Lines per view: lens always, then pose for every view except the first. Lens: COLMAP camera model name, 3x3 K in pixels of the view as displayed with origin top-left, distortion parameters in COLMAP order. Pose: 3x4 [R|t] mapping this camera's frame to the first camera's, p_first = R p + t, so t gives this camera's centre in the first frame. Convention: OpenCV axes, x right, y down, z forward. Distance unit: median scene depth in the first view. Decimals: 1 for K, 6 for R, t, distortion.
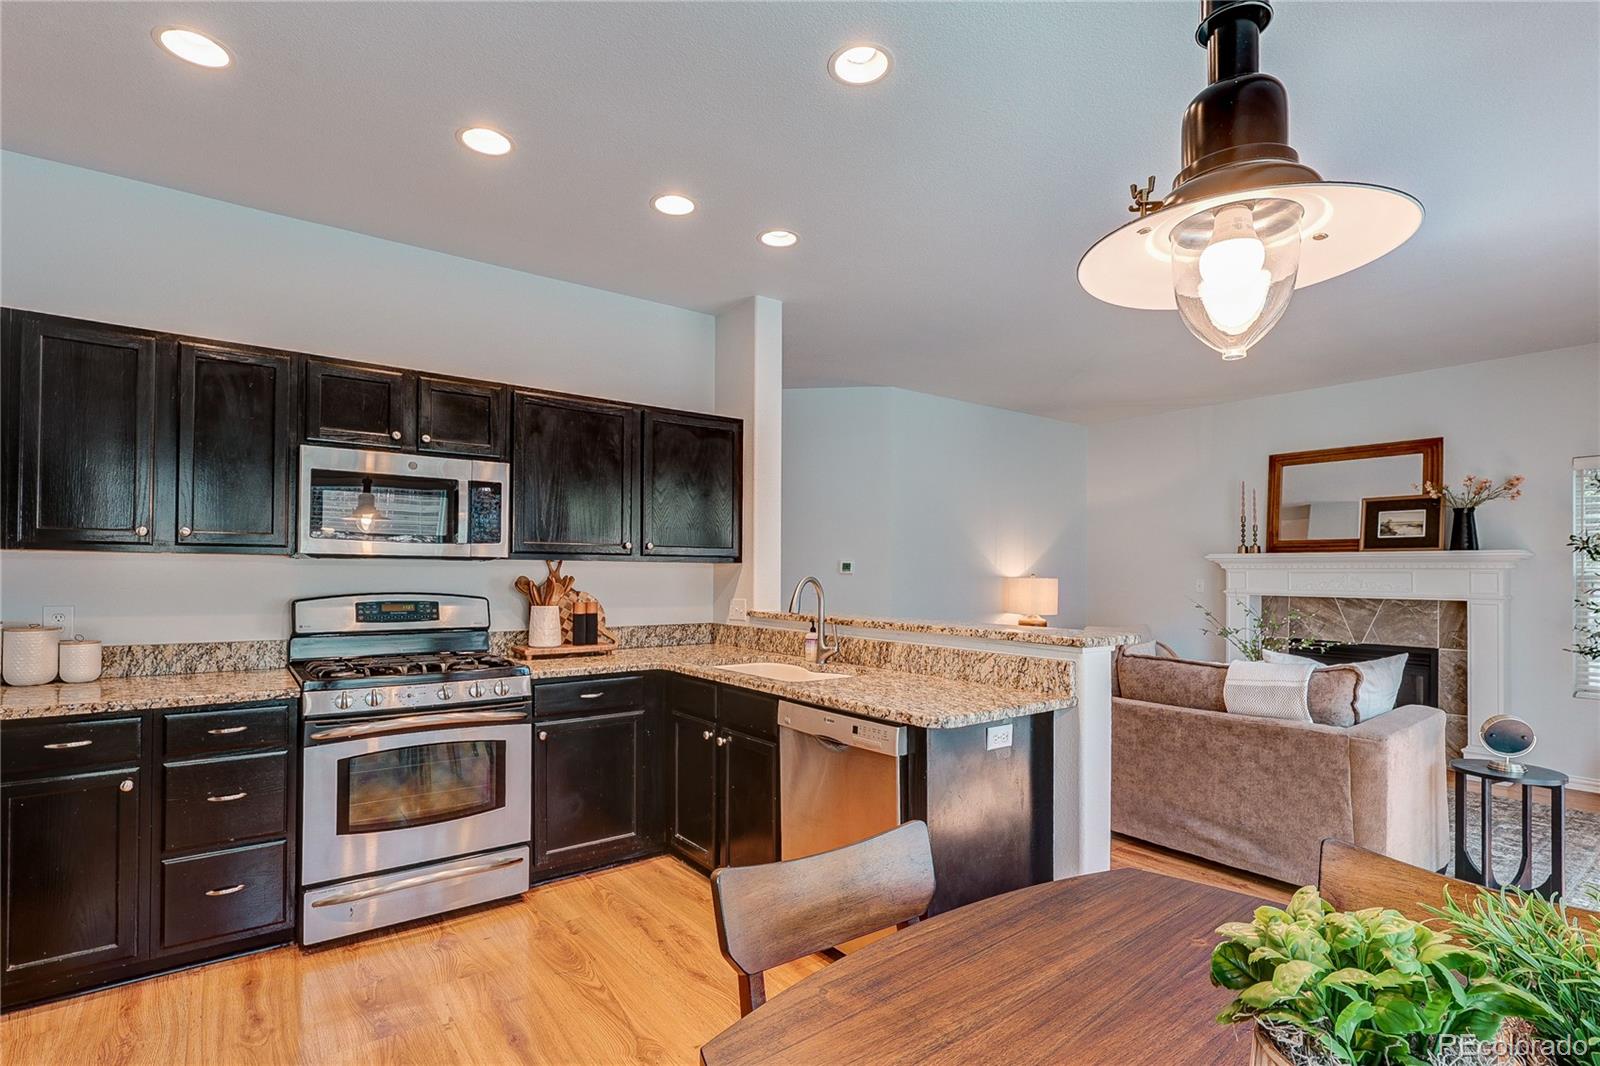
lens RADIAL K [[765.2, 0, 803.6], [0, 765.2, 567.0], [0, 0, 1]] dist [-0.001172, -0.000019]
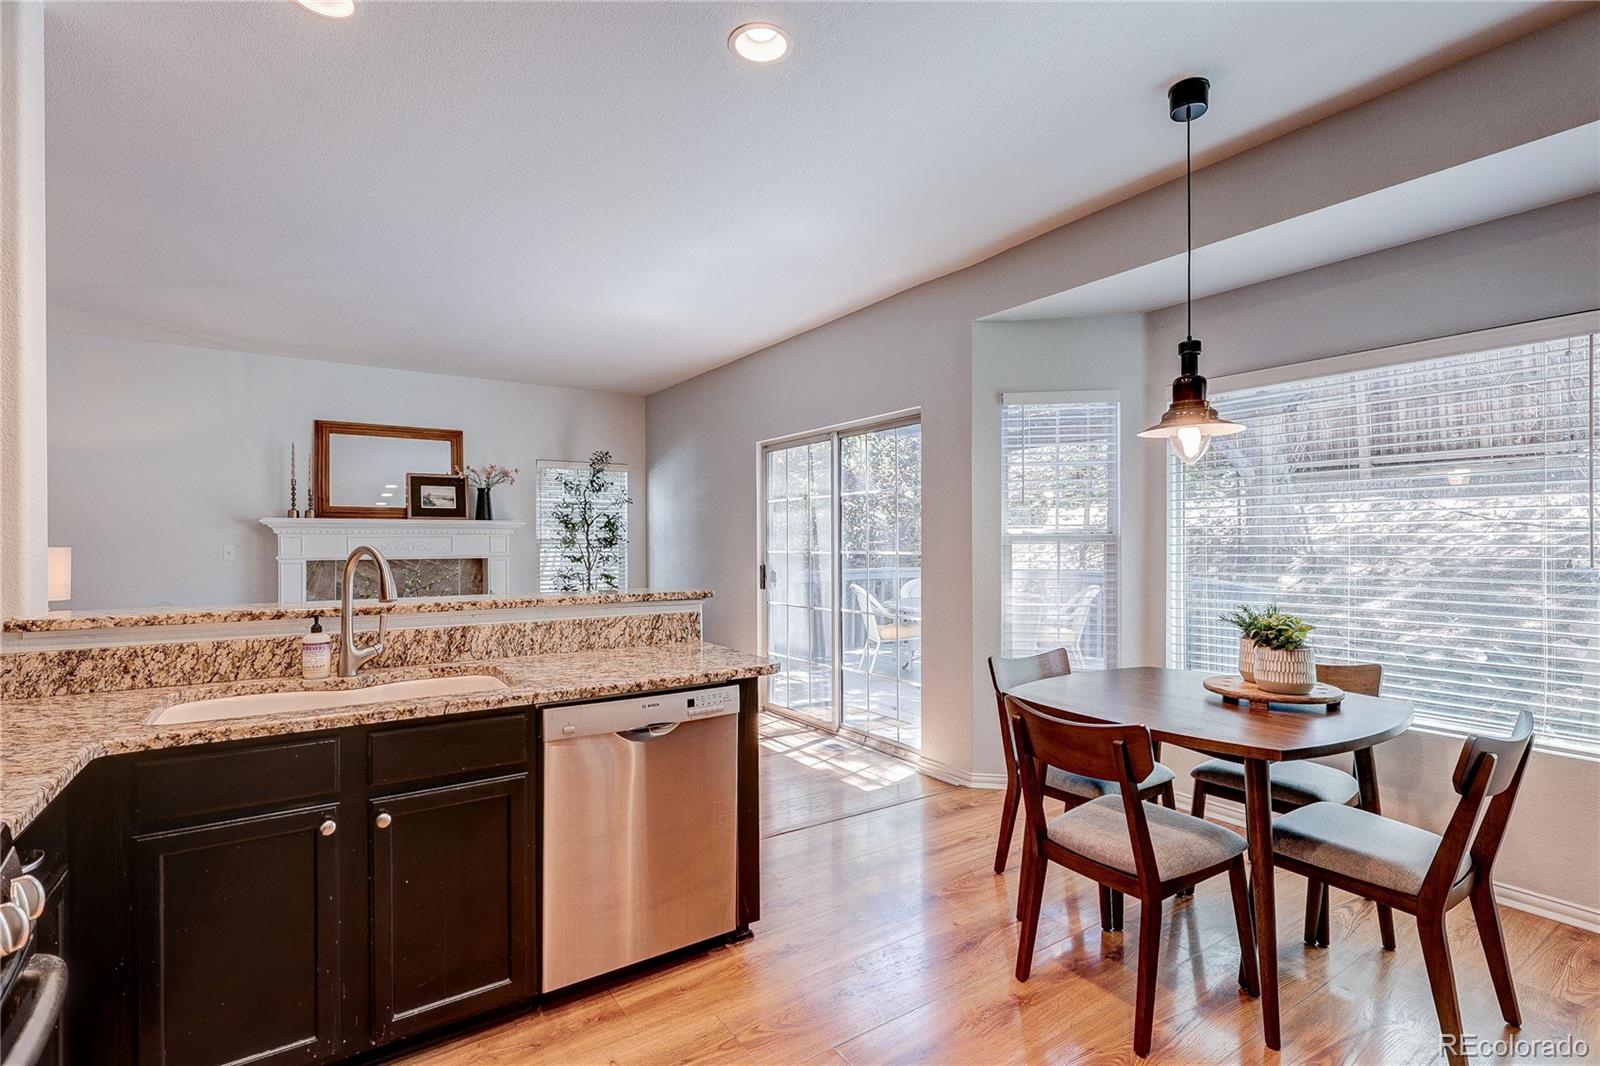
lens RADIAL K [[751.7, 0, 794.5], [0, 751.7, 545.3], [0, 0, 1]] dist [-0.000554, -0.000246]
pose [[0.065525, -0.014070, 0.997752, -0.425190], [-0.004042, 0.999889, 0.014366, 0.000957], [-0.997843, -0.004974, 0.065461, 0.402069]]
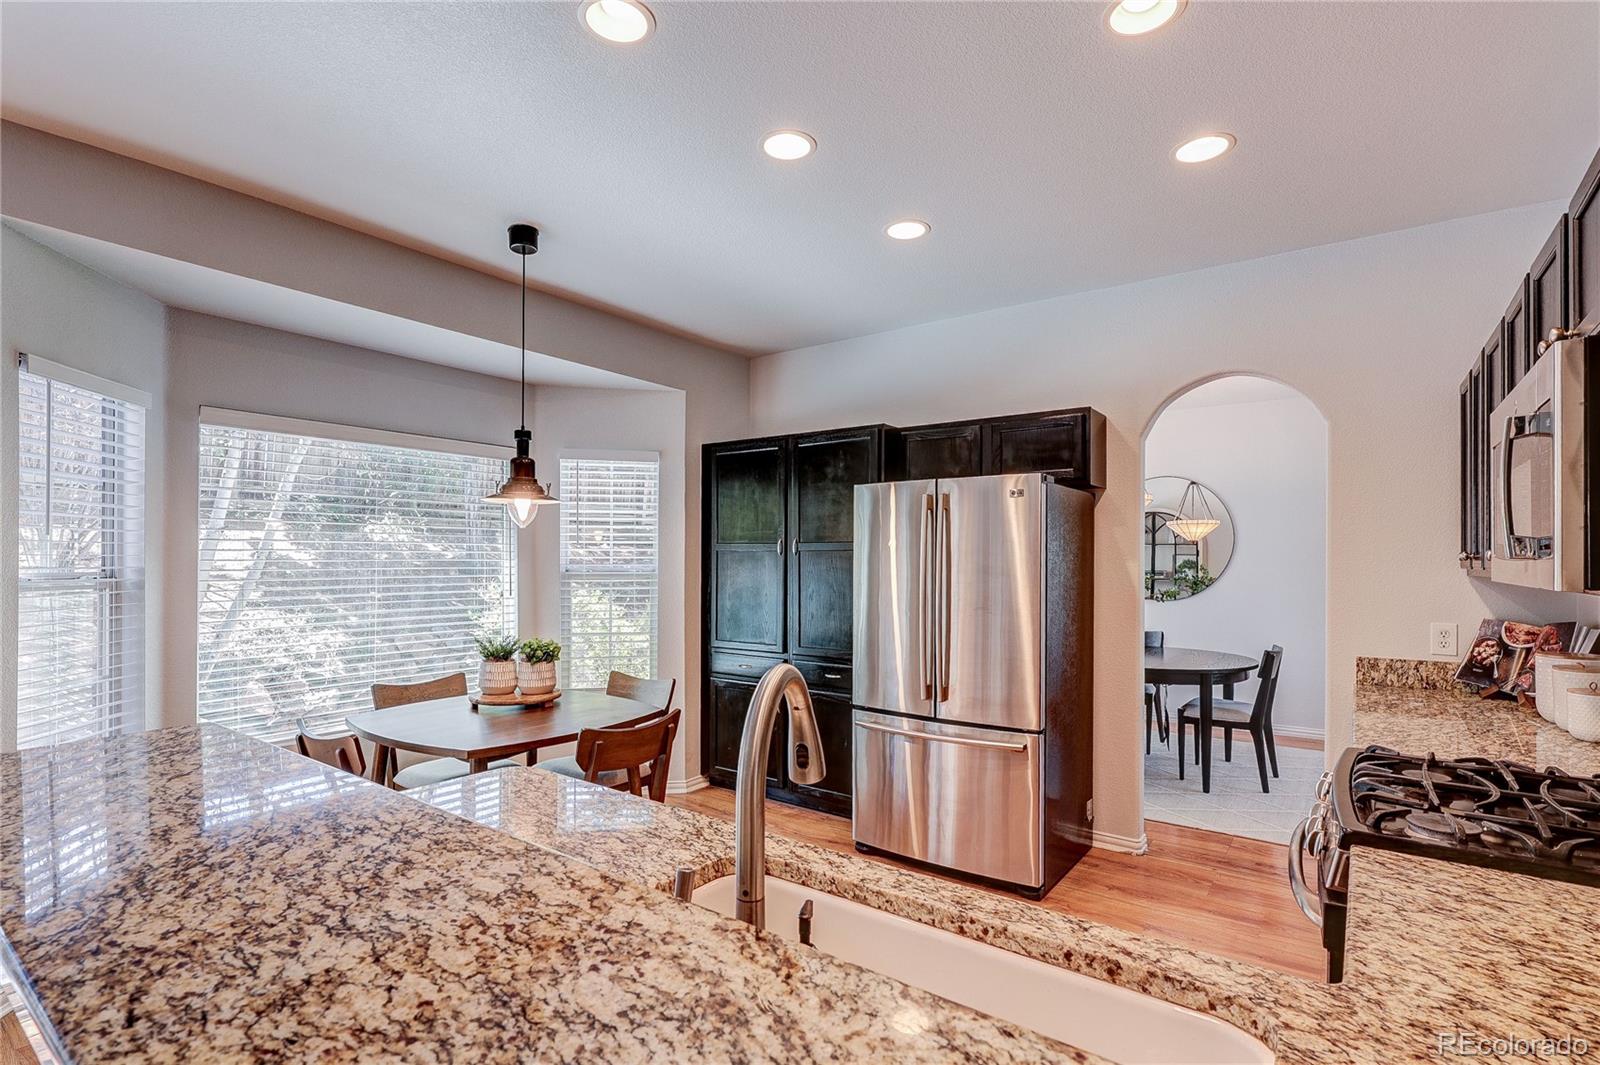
lens RADIAL K [[751.7, 0, 794.5], [0, 751.7, 544.8], [0, 0, 1]] dist [-0.000554, -0.000246]
pose [[-0.962175, -0.016541, -0.271929, 0.043568], [-0.008102, 0.999451, -0.032129, -0.012897], [0.272311, -0.028710, -0.961781, 0.845090]]
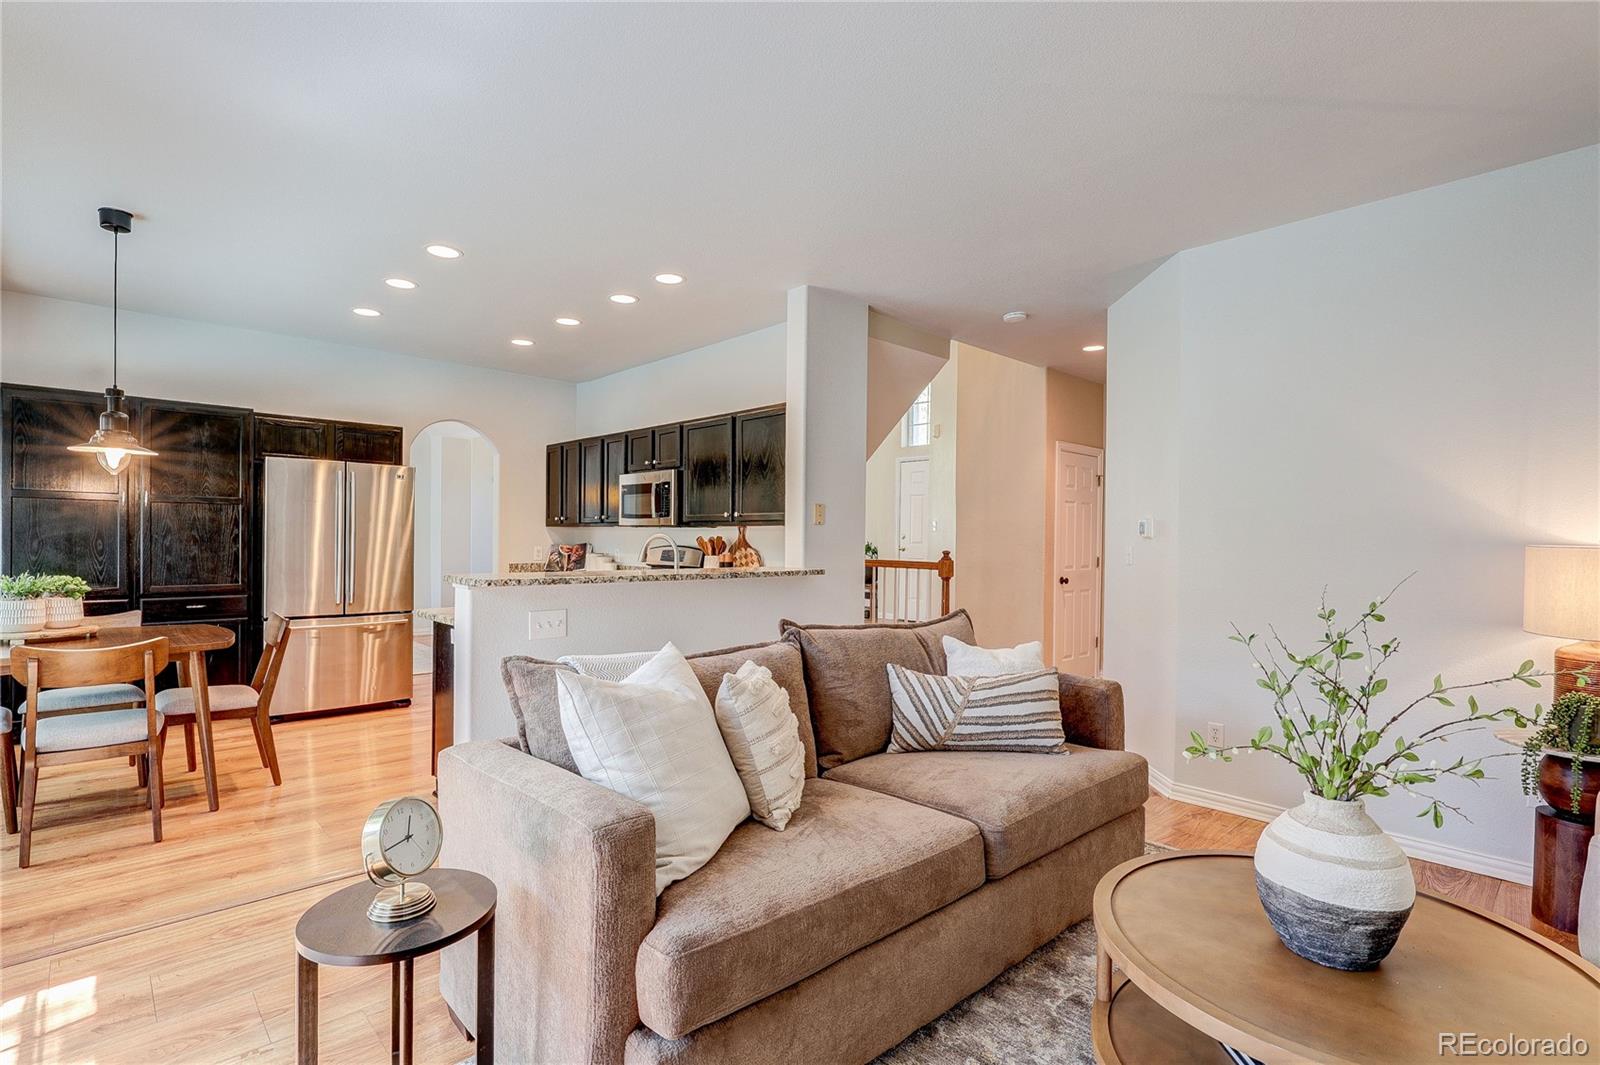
lens RADIAL K [[767.1, 0, 802.5], [0, 767.1, 545.7], [0, 0, 1]] dist [0.001875, 0.000207]
pose [[0.106680, 0.002767, -0.994290, 0.906294], [-0.002747, 0.999993, 0.002488, 0.018988], [0.994290, 0.002466, 0.106687, 0.751654]]
